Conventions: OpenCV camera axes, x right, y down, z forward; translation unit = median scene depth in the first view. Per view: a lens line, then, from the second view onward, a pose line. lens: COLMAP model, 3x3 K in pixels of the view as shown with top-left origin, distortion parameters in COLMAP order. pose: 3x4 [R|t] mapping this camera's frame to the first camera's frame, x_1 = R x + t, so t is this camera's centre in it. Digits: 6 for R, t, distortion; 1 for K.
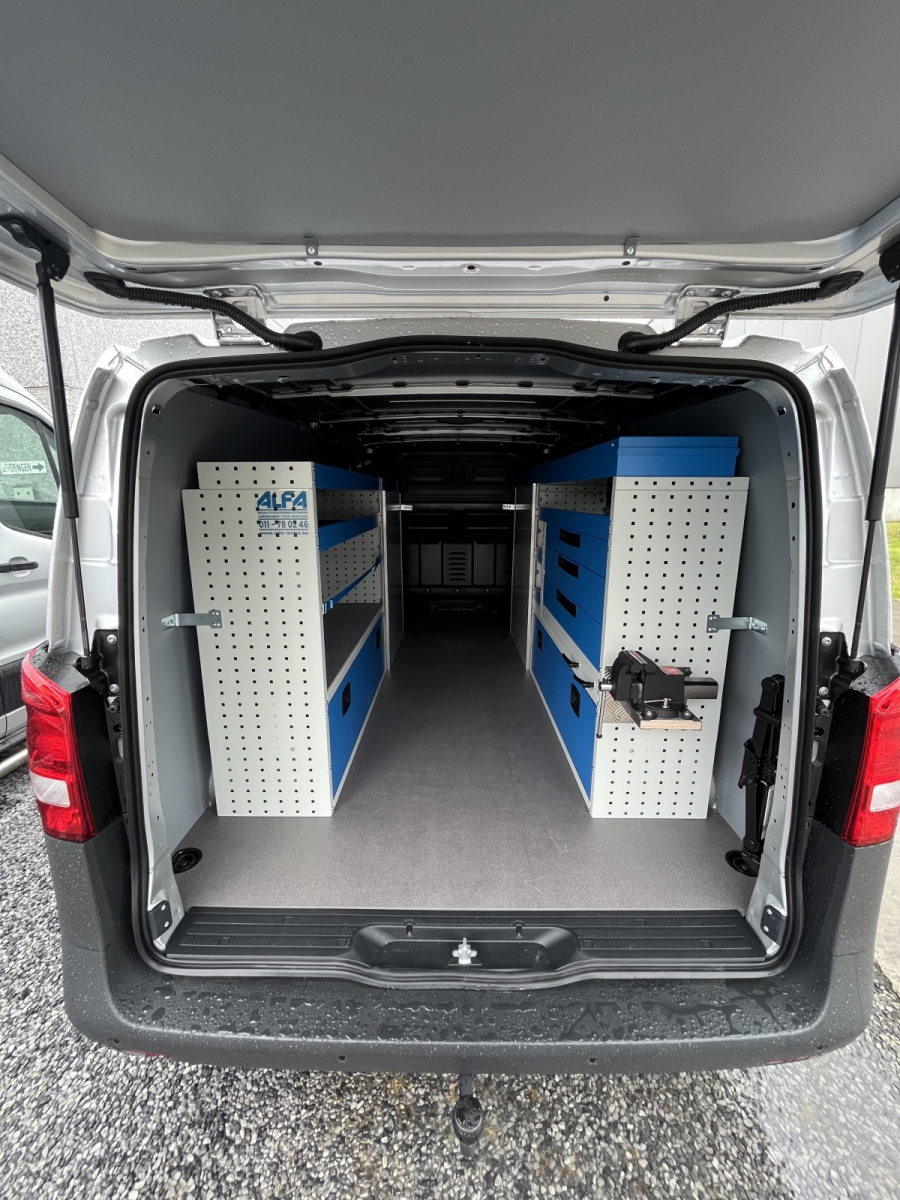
lens RADIAL K [[483.9, 0, 450.1], [0, 483.9, 596.1], [0, 0, 1]] dist [-0.005929, 0.002493]
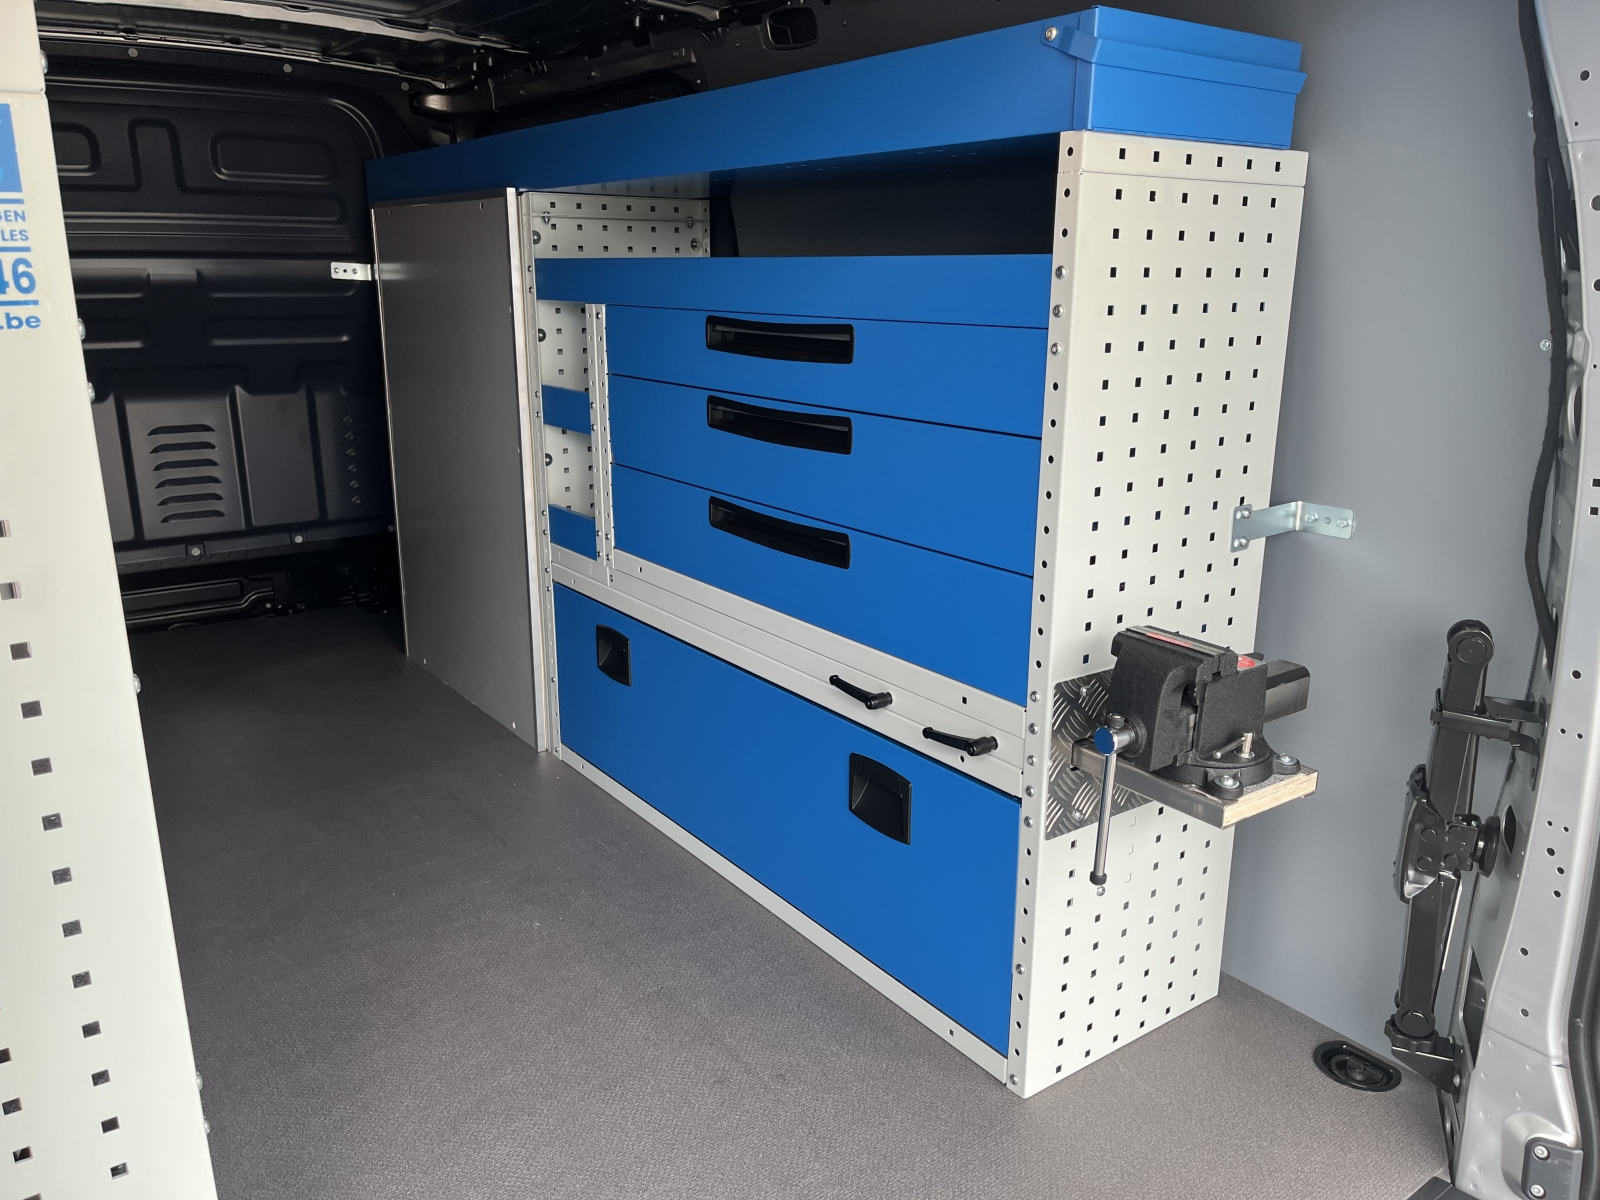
lens RADIAL K [[1212.1, 0, 816.3], [0, 1212.1, 609.2], [0, 0, 1]] dist [0.058784, -0.077225]
pose [[0.798239, -0.160281, 0.580624, -0.354970], [0.121577, 0.986979, 0.105312, -0.027314], [-0.589943, -0.013474, 0.807332, 0.404041]]
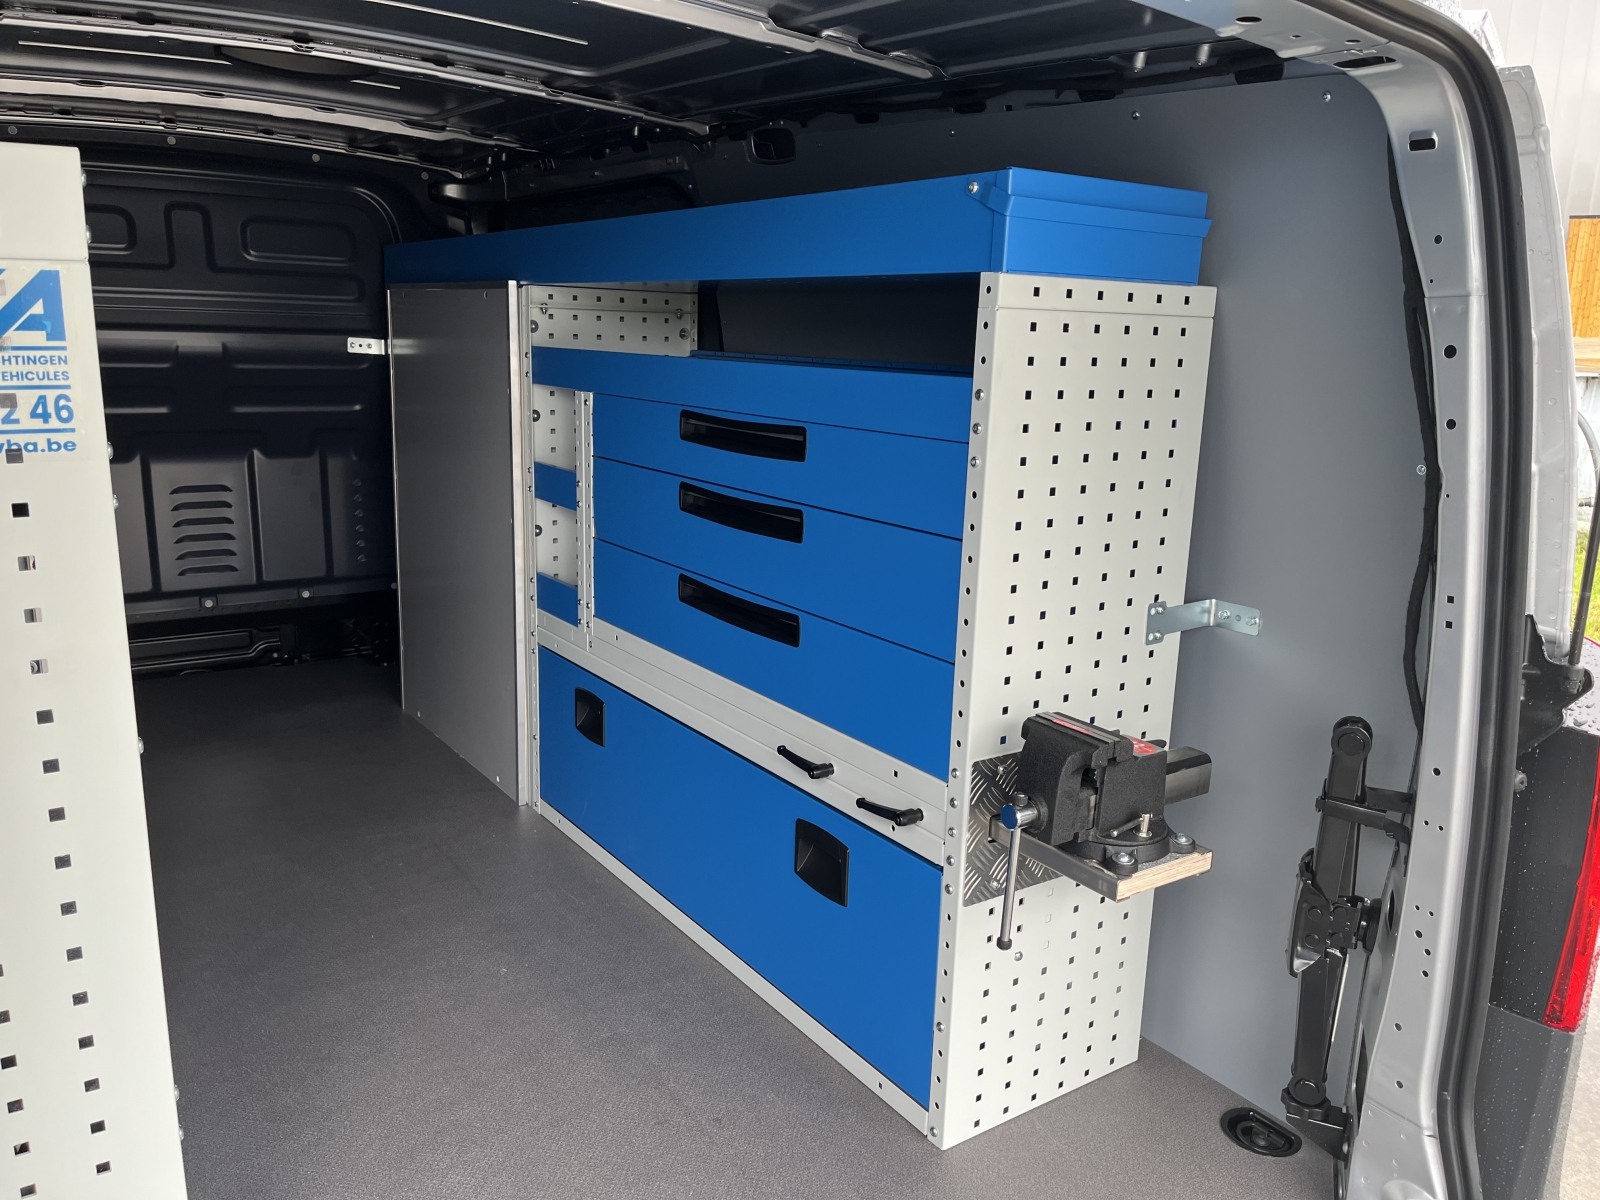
lens RADIAL K [[1212.1, 0, 799.7], [0, 1212.1, 614.3], [0, 0, 1]] dist [0.058784, -0.077225]
pose [[0.814719, -0.111633, 0.569009, -0.361304], [0.093352, 0.993744, 0.061298, -0.050601], [-0.572292, 0.003177, 0.820044, 0.291830]]
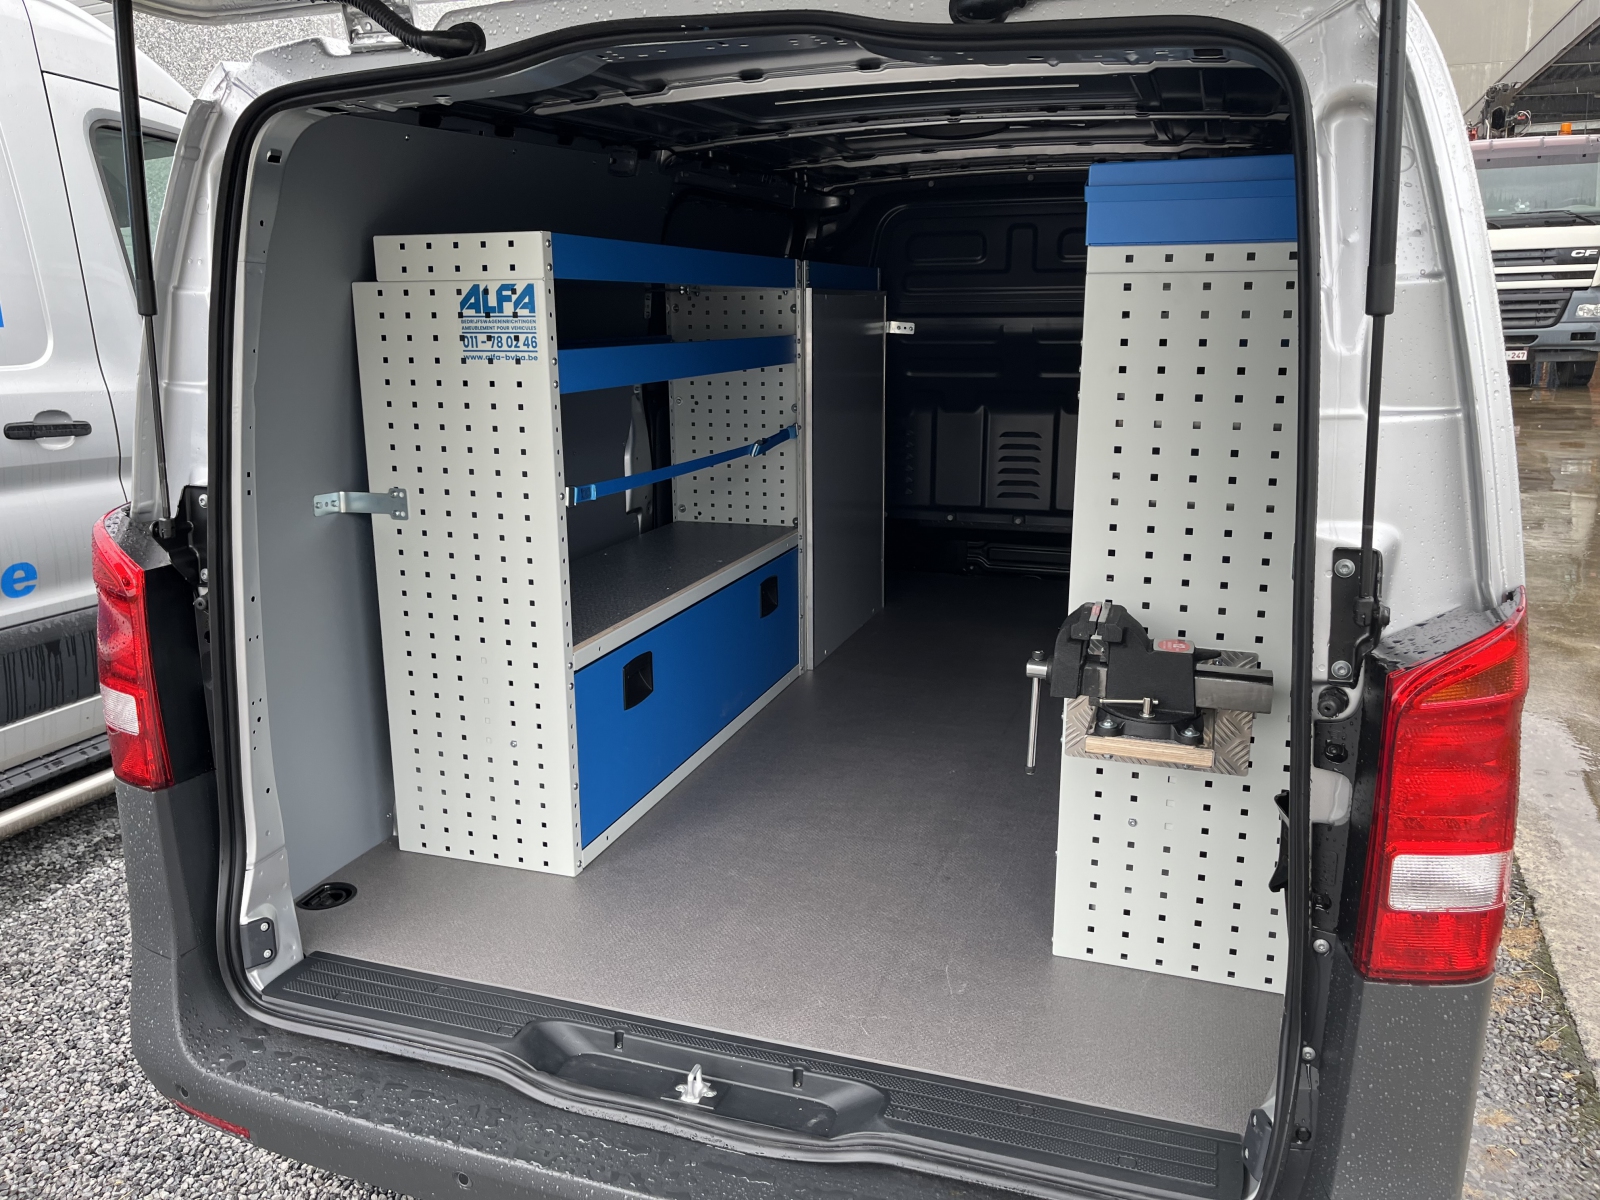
lens RADIAL K [[1212.1, 0, 790.5], [0, 1212.1, 593.6], [0, 0, 1]] dist [0.058784, -0.077225]
pose [[0.948114, 0.067693, -0.310641, 0.460007], [-0.060292, 0.997623, 0.033377, 0.082107], [0.312162, -0.012916, 0.949941, -0.278932]]
